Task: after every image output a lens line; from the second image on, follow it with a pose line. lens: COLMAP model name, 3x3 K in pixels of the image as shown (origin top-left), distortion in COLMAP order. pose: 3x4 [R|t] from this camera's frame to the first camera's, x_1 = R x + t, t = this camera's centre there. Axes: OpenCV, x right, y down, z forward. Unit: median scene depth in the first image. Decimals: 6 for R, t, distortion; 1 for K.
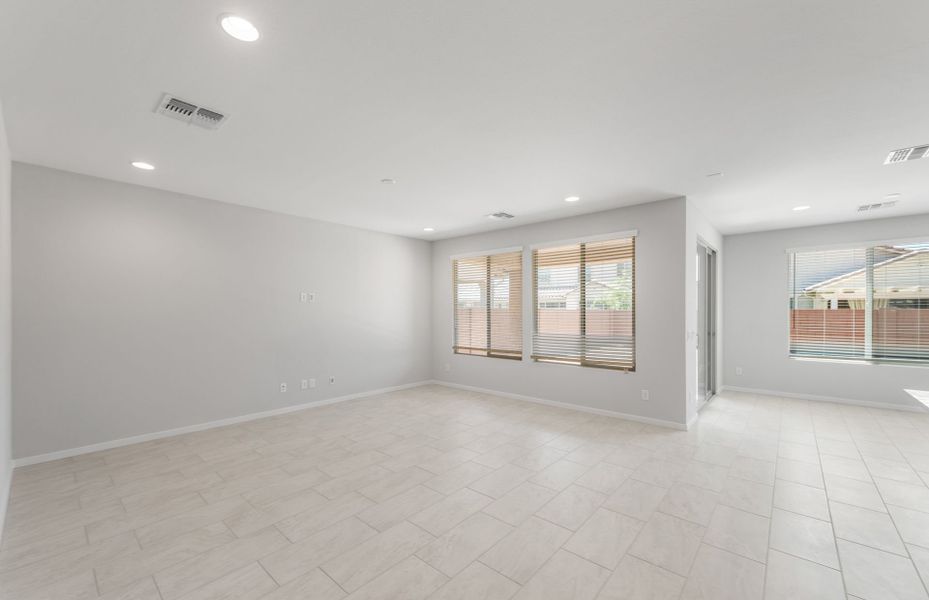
lens RADIAL K [[374.2, 0, 466.1], [0, 374.2, 313.8], [0, 0, 1]] dist [0.001249, -0.000465]
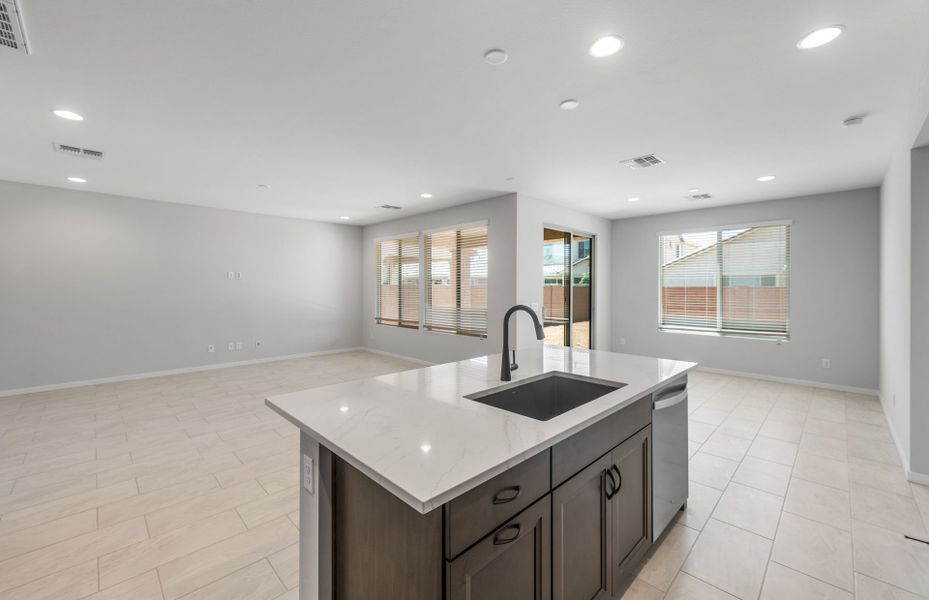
lens RADIAL K [[374.2, 0, 469.0], [0, 374.2, 285.9], [0, 0, 1]] dist [0.001249, -0.000465]
pose [[0.998095, 0.002747, -0.061637, 0.384609], [-0.003457, 0.999929, -0.011405, 0.001594], [0.061601, 0.011596, 0.998033, -0.161339]]
